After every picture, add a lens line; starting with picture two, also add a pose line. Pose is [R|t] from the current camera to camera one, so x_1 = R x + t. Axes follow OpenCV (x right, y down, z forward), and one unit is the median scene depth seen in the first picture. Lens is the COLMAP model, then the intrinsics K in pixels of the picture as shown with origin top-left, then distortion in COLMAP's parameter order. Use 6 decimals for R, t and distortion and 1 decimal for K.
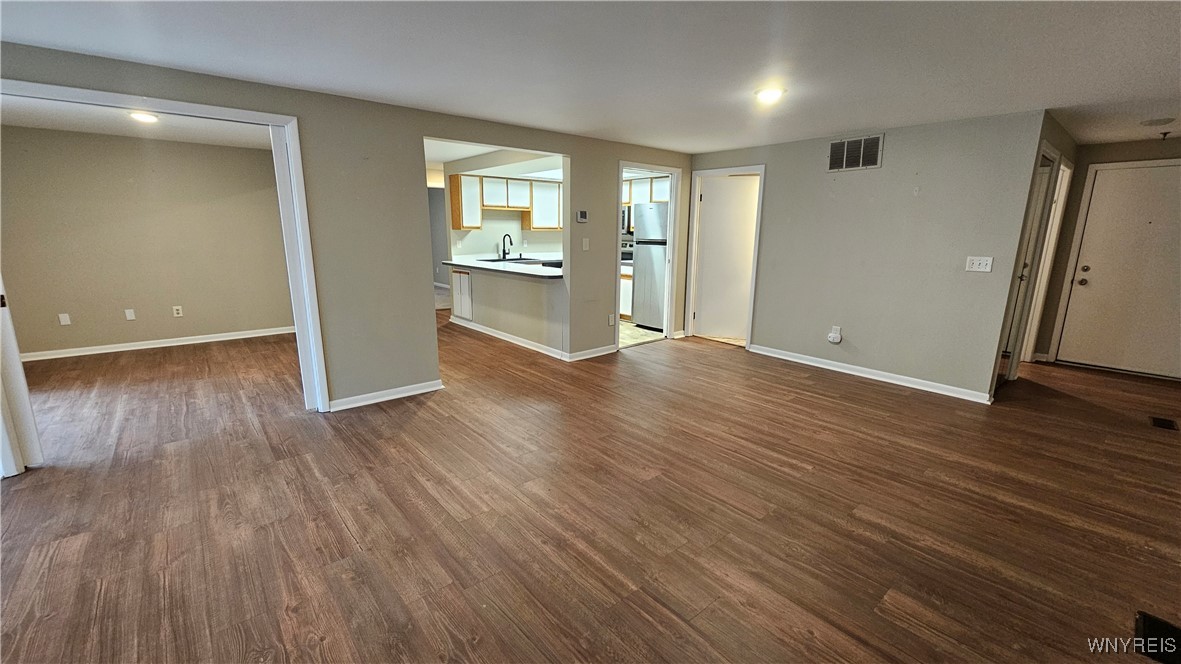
lens RADIAL K [[481.1, 0, 597.5], [0, 481.1, 332.8], [0, 0, 1]] dist [0.000438, 0.000016]
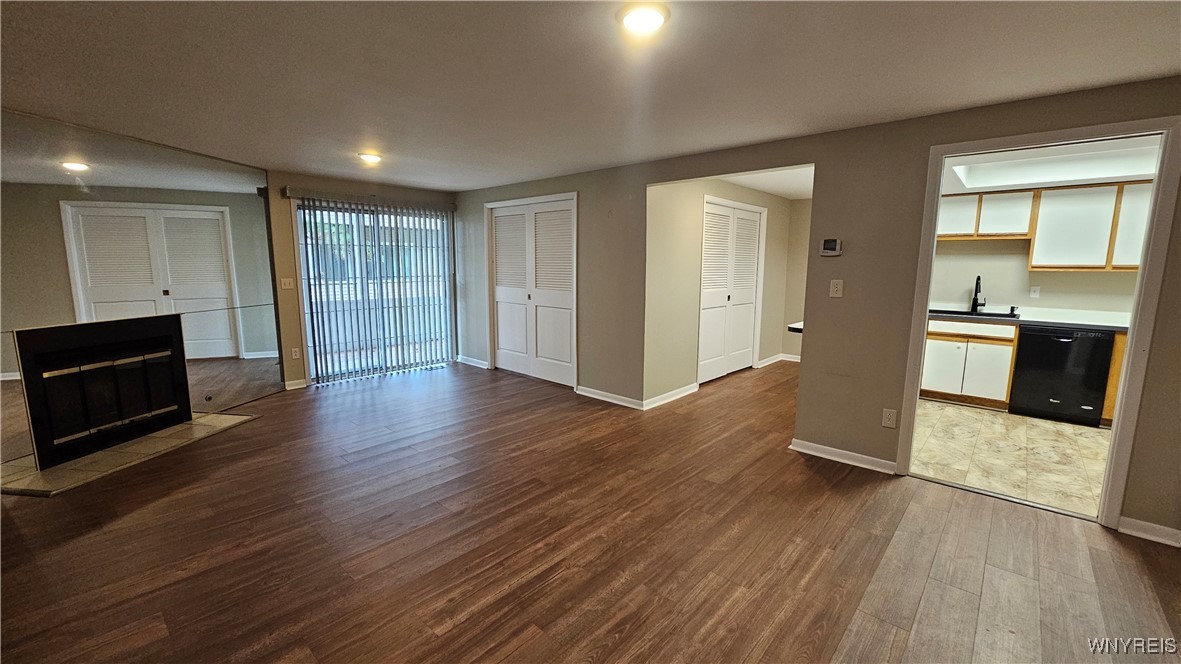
lens RADIAL K [[481.1, 0, 597.5], [0, 481.1, 332.8], [0, 0, 1]] dist [0.000438, 0.000016]
pose [[0.131765, 0.134957, -0.982051, 0.713148], [-0.217124, 0.970562, 0.104246, -0.145982], [0.967210, 0.199491, 0.157189, 0.704187]]
